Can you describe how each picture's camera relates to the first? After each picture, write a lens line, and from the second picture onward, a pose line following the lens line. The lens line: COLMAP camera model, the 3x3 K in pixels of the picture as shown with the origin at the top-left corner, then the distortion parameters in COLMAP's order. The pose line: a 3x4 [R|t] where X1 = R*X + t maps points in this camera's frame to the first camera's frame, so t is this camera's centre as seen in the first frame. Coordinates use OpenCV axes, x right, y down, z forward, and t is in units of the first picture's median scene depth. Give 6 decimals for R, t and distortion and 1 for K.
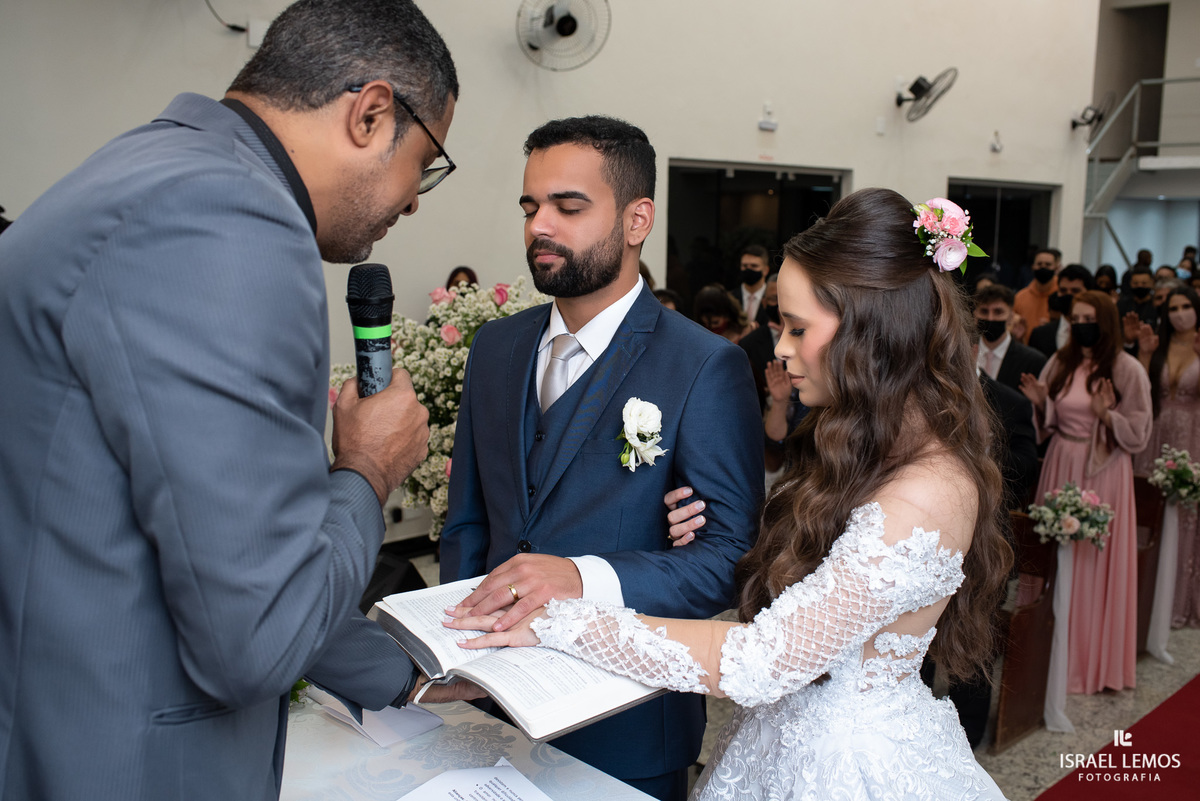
lens RADIAL K [[1139.5, 0, 607.0], [0, 1139.5, 402.9], [0, 0, 1]] dist [-0.054445, 0.000000]
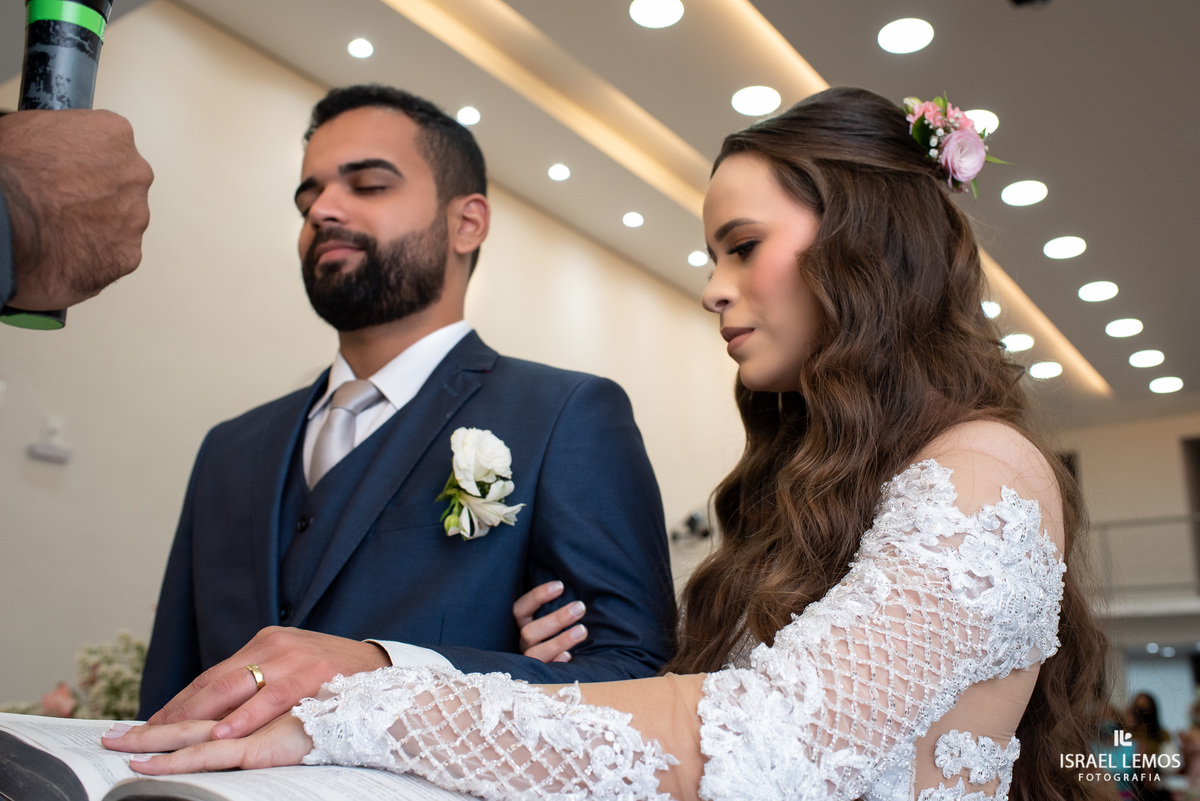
lens RADIAL K [[1139.5, 0, 594.1], [0, 1139.5, 407.0], [0, 0, 1]] dist [-0.054445, 0.000000]
pose [[0.975178, 0.043382, 0.217132, -0.050829], [0.048922, 0.914171, -0.402366, 0.268518], [-0.215951, 0.403001, 0.889357, 0.479560]]
